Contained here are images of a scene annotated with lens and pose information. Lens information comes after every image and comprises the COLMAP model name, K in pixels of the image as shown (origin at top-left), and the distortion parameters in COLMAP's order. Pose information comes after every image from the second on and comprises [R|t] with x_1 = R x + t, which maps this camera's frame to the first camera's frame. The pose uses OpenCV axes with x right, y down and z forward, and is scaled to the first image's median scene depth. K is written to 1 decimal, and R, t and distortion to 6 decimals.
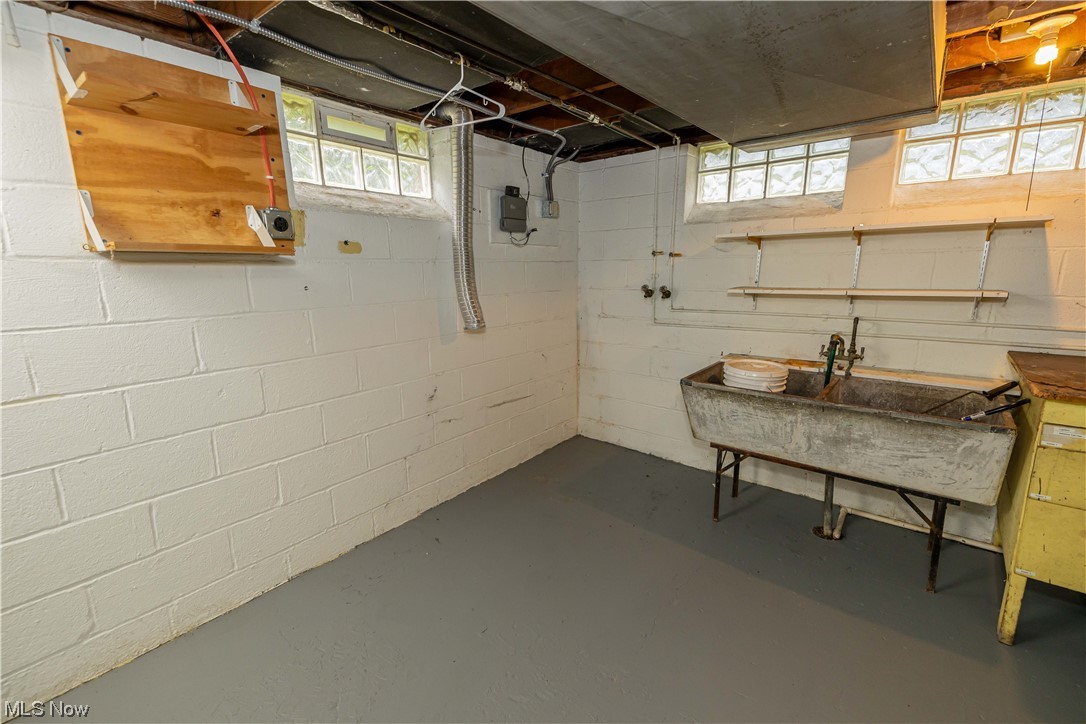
lens RADIAL K [[465.1, 0, 541.5], [0, 465.1, 360.1], [0, 0, 1]] dist [-0.000002, -0.000890]
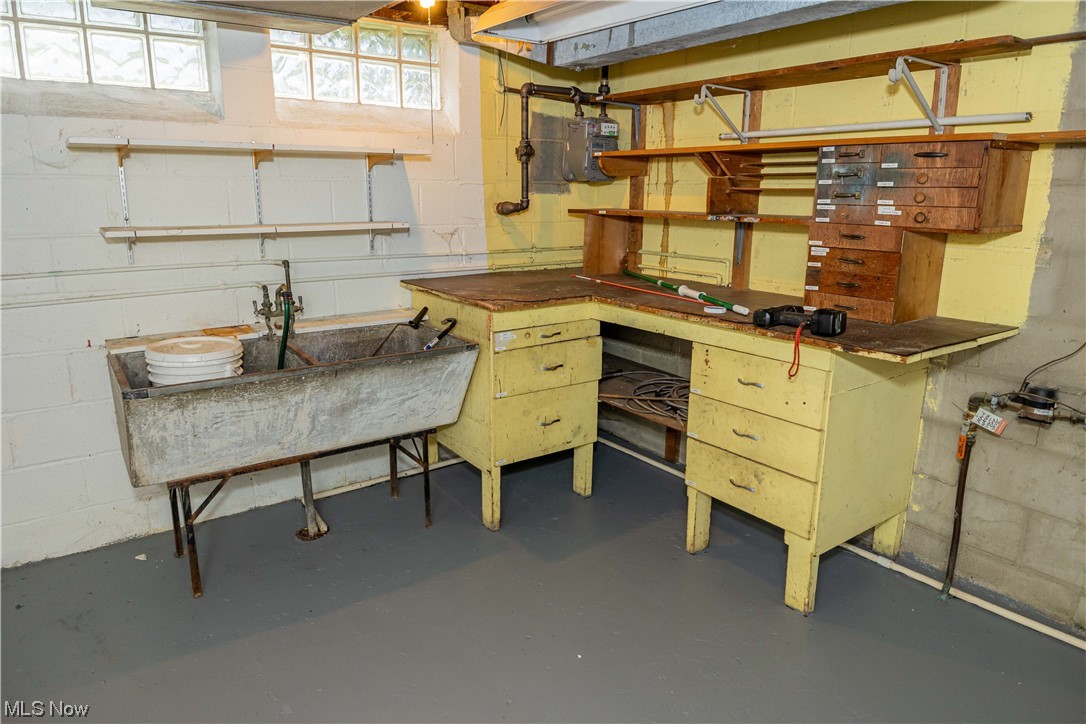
lens RADIAL K [[686.9, 0, 543.0], [0, 686.9, 359.5], [0, 0, 1]] dist [-0.022471, -0.005288]
pose [[0.238549, -0.211347, 0.947854, -0.365158], [0.178203, 0.968984, 0.171210, -0.049497], [-0.954640, 0.128068, 0.268813, 0.287020]]
